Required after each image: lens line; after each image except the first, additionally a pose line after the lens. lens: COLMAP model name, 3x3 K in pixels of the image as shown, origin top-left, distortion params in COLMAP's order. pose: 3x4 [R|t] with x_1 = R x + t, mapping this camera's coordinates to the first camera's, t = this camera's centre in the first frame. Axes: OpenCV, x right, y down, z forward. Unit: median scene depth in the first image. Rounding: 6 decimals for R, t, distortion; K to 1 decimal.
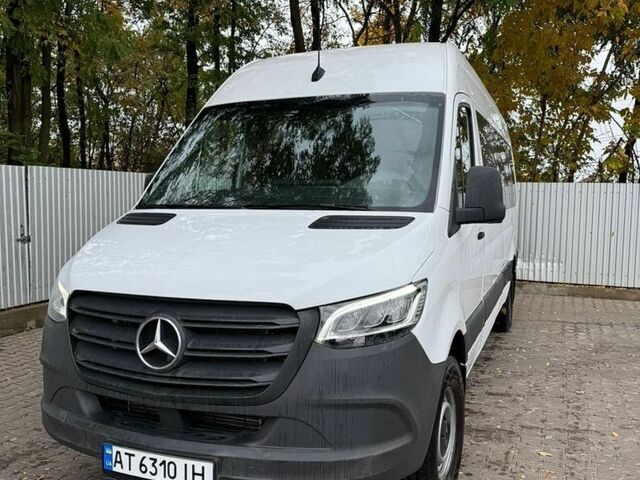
lens RADIAL K [[643.7, 0, 320.0], [0, 643.7, 240.0], [0, 0, 1]] dist [0.192382, -0.561010]
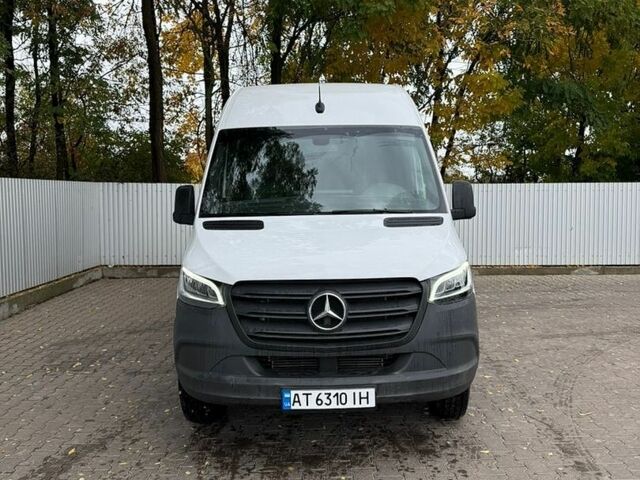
lens RADIAL K [[643.7, 0, 320.0], [0, 643.7, 240.0], [0, 0, 1]] dist [0.192382, -0.561010]
pose [[0.926923, -0.052115, 0.371616, -0.781847], [0.050634, 0.998623, 0.013749, -0.019933], [-0.371821, 0.006072, 0.928285, -0.310741]]
